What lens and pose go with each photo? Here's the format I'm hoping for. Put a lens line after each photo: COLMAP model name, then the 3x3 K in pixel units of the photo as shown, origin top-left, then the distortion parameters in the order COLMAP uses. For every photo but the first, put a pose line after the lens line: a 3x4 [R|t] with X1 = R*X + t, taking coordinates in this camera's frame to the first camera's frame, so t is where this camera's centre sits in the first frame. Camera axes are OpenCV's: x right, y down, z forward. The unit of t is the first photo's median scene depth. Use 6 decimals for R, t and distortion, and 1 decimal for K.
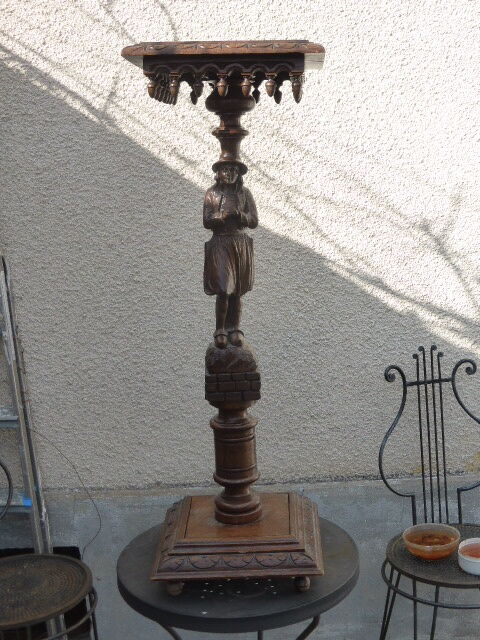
lens RADIAL K [[923.3, 0, 250.0], [0, 923.3, 319.8], [0, 0, 1]] dist [-0.133672, 0.000000]
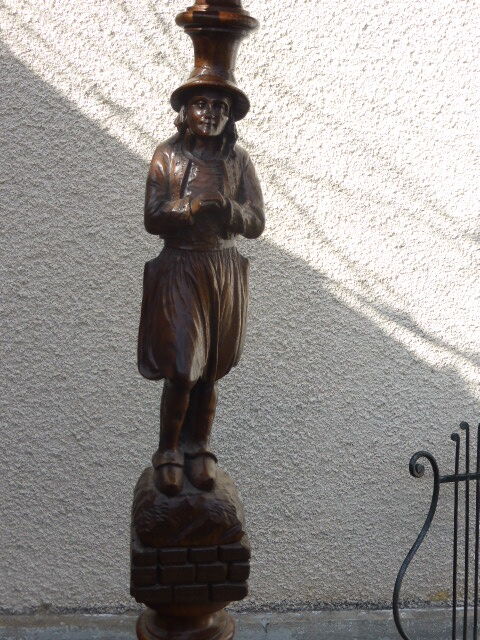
lens RADIAL K [[923.3, 0, 255.3], [0, 923.3, 332.5], [0, 0, 1]] dist [-0.133672, 0.000000]
pose [[0.994049, 0.051094, 0.096210, -0.025677], [-0.054302, 0.998043, 0.031023, -0.046370], [-0.094436, -0.036063, 0.994877, 0.378038]]
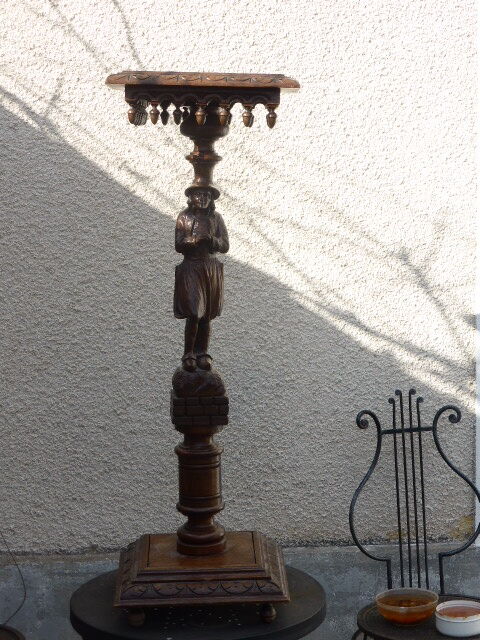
lens RADIAL K [[1465.6, 0, 260.2], [0, 1465.6, 329.7], [0, 0, 1]] dist [0.037940, 0.000000]
pose [[0.997492, 0.019310, 0.068089, -0.044948], [-0.015897, 0.998606, -0.050326, 0.044572], [-0.068965, 0.049118, 0.996409, -0.411698]]
